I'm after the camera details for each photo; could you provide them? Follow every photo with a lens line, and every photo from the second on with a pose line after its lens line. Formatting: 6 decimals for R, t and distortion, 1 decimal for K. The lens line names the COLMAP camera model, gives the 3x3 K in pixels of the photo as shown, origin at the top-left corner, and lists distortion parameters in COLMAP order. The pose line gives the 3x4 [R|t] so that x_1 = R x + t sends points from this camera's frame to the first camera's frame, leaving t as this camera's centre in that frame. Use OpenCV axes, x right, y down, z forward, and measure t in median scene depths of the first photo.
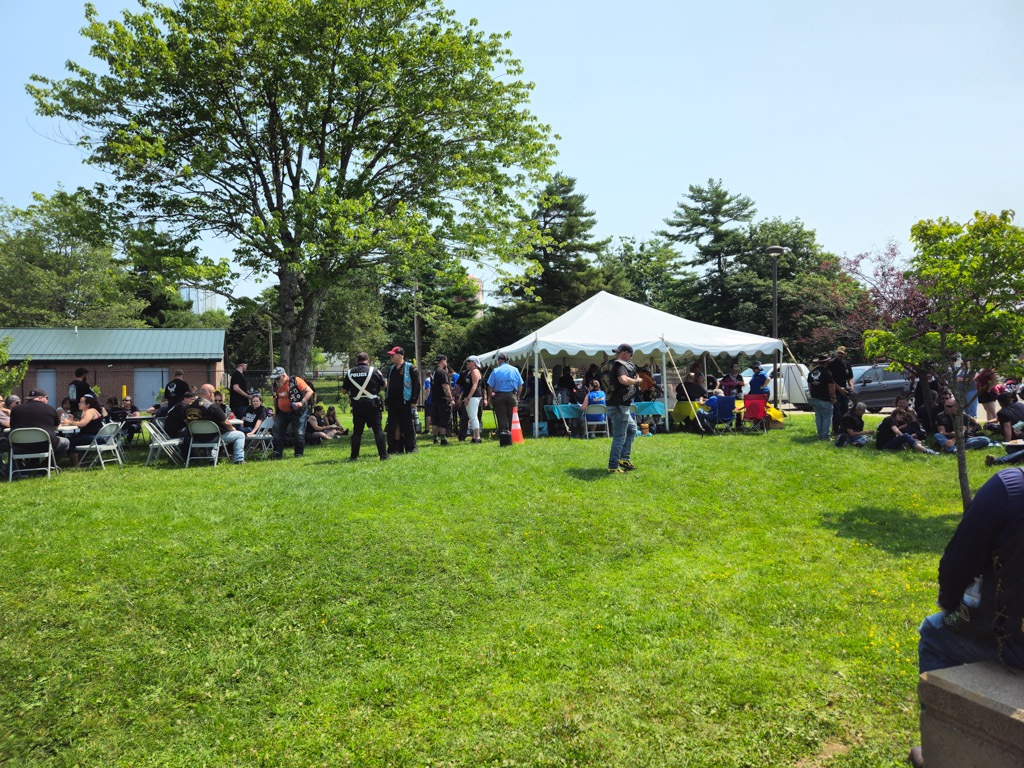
lens RADIAL K [[683.2, 0, 511.0], [0, 683.2, 392.6], [0, 0, 1]] dist [0.074401, -0.079540]
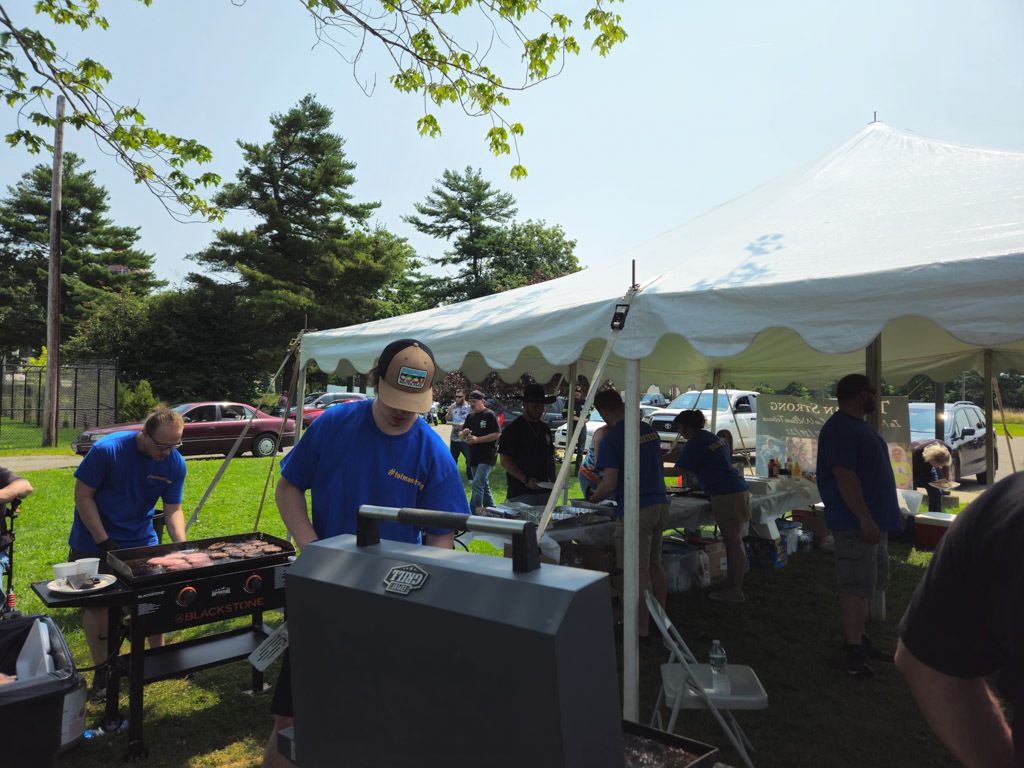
lens RADIAL K [[671.2, 0, 496.6], [0, 671.2, 382.0], [0, 0, 1]] dist [0.080867, -0.078540]
pose [[0.899095, 0.052074, 0.434645, -0.034816], [-0.038557, 0.998461, -0.039866, -0.007395], [-0.436052, 0.019084, 0.899719, 0.231771]]
